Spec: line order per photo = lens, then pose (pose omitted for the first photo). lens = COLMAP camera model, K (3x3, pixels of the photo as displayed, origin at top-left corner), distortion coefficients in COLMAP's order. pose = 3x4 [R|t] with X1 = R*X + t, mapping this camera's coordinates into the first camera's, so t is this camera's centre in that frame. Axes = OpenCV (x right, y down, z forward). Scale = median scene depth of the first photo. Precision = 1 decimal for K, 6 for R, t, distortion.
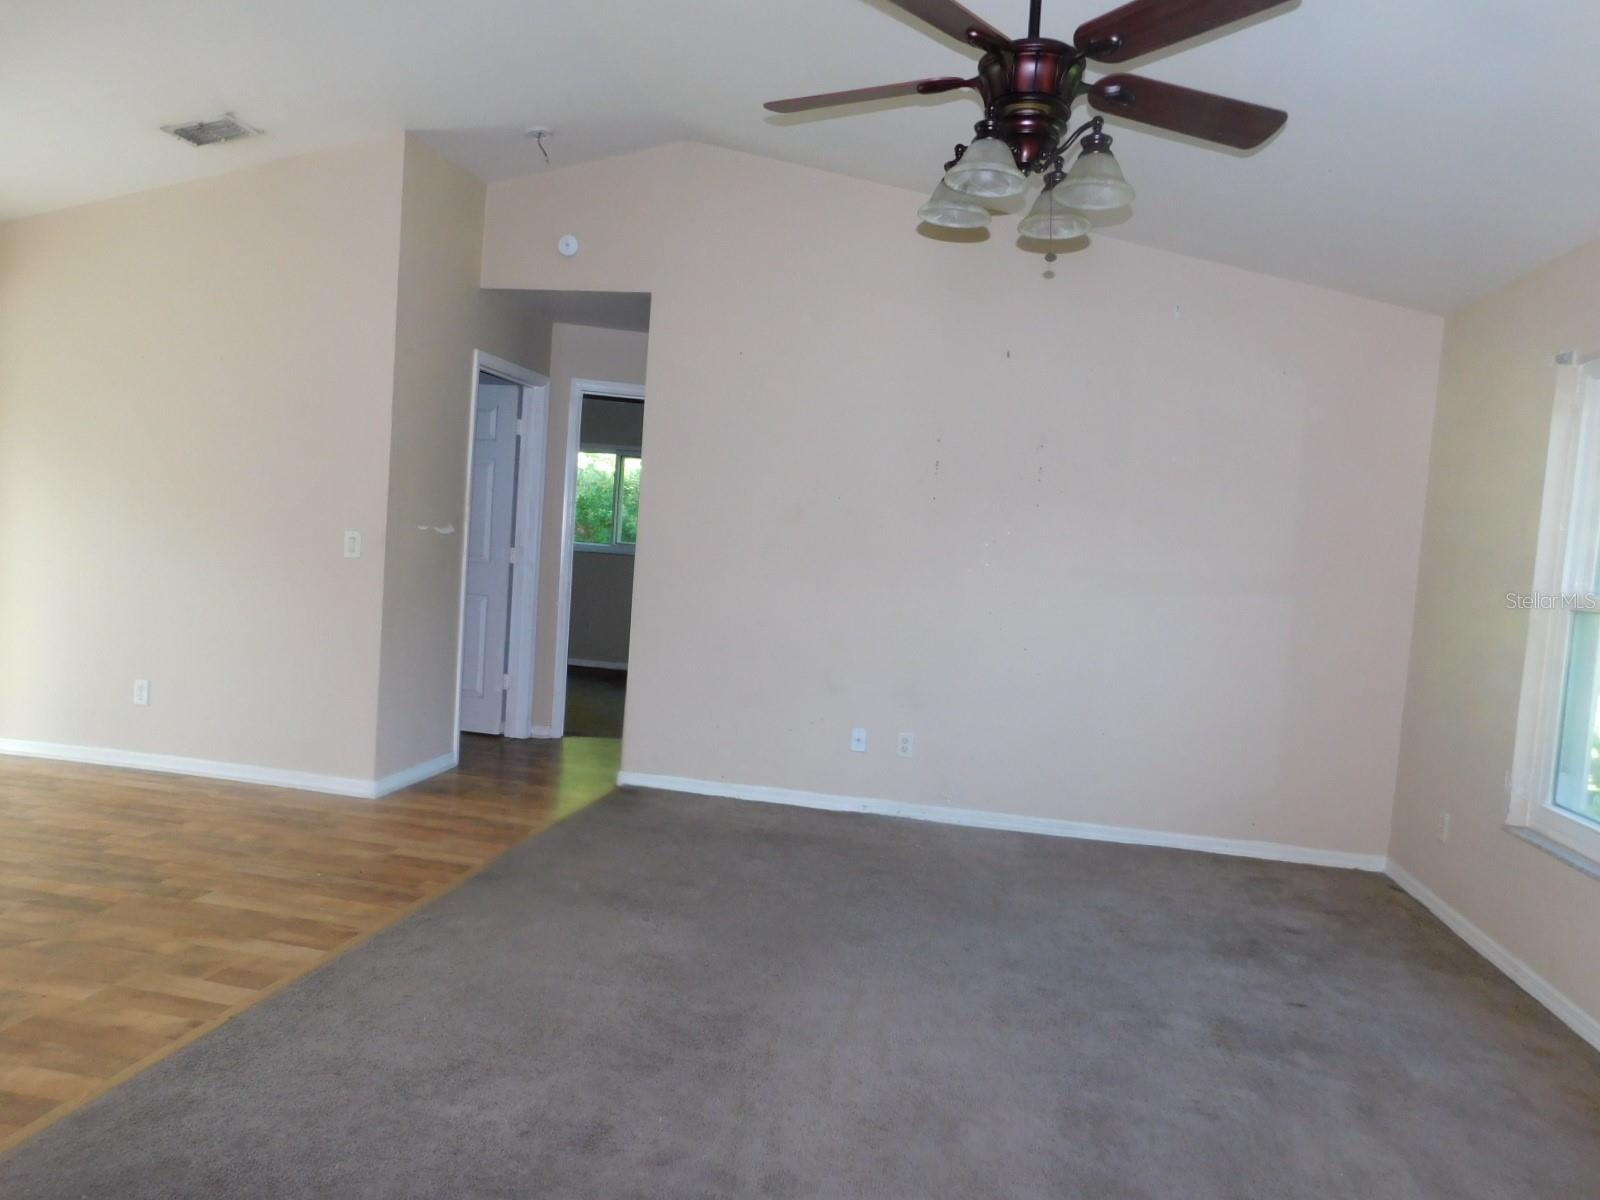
lens RADIAL K [[1078.7, 0, 797.4], [0, 1078.7, 596.3], [0, 0, 1]] dist [-0.020943, 0.021704]
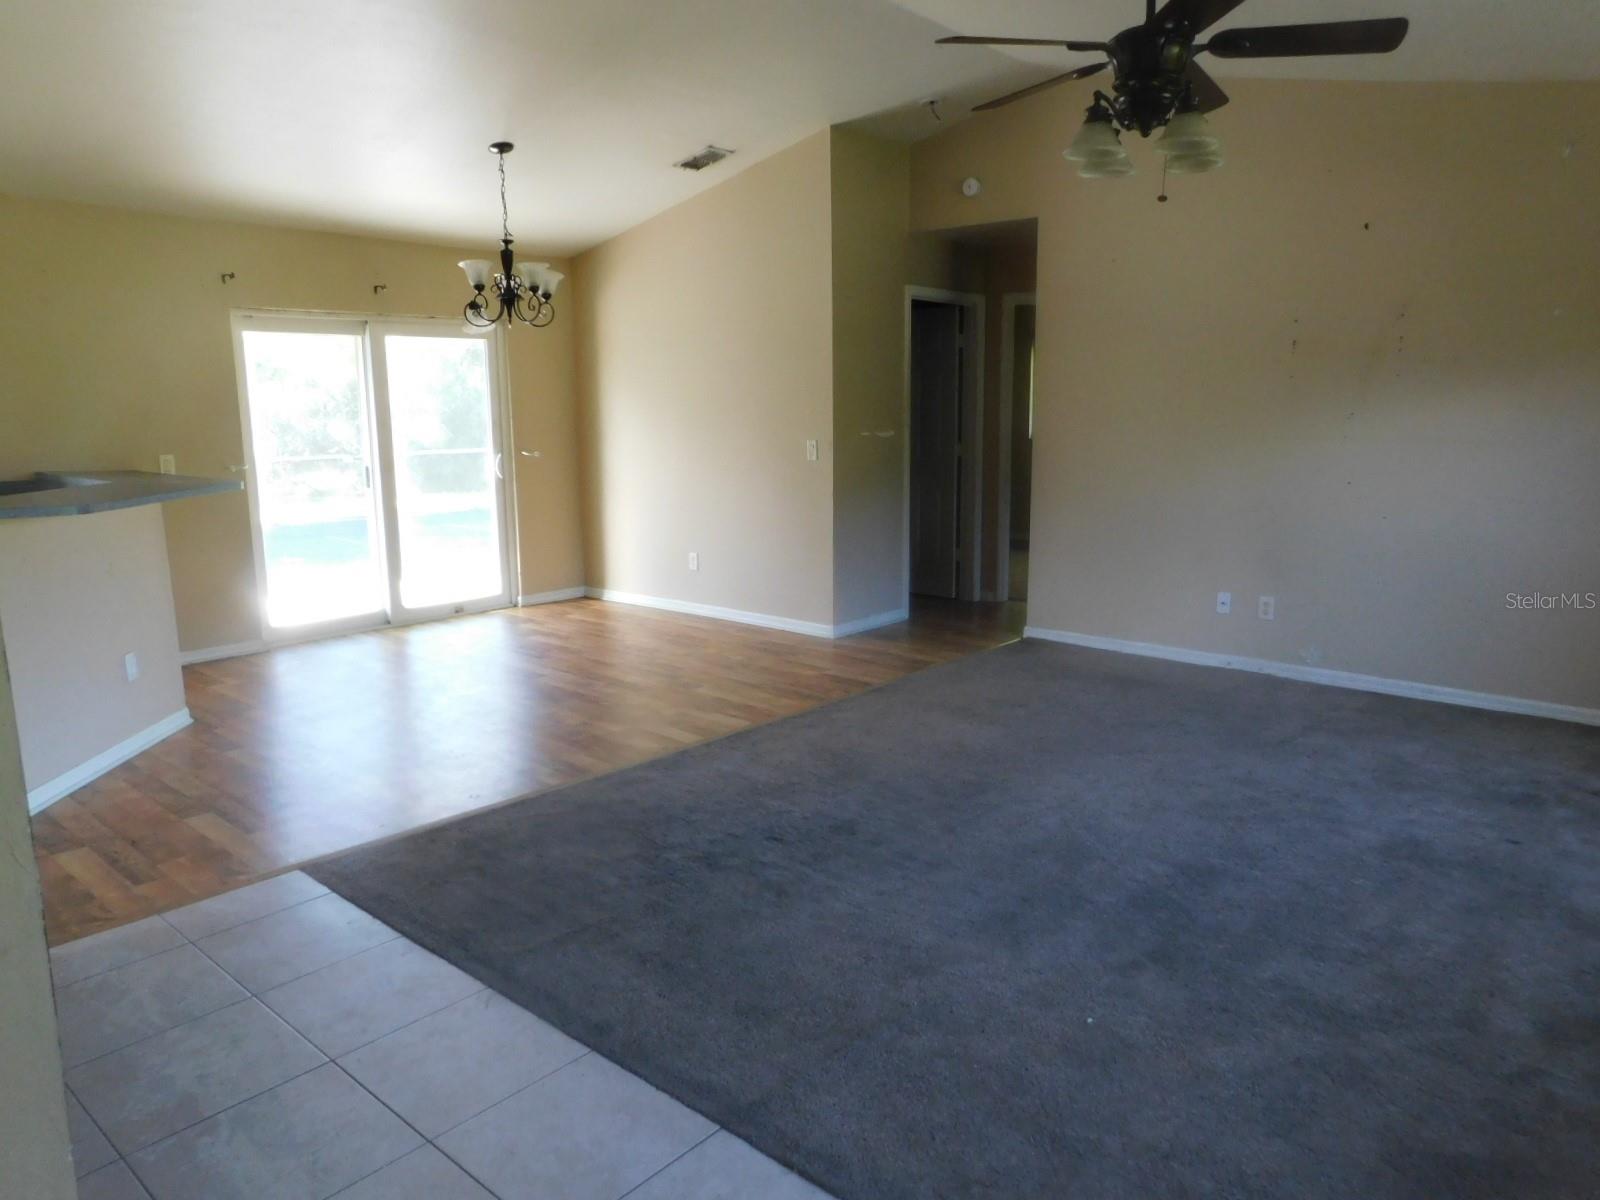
lens RADIAL K [[1078.7, 0, 801.4], [0, 1078.7, 599.4], [0, 0, 1]] dist [-0.020943, 0.021704]
pose [[0.858299, 0.016336, -0.512890, 0.291077], [0.041575, 0.993994, 0.101234, -0.000743], [0.511463, -0.108213, 0.852464, -0.189149]]
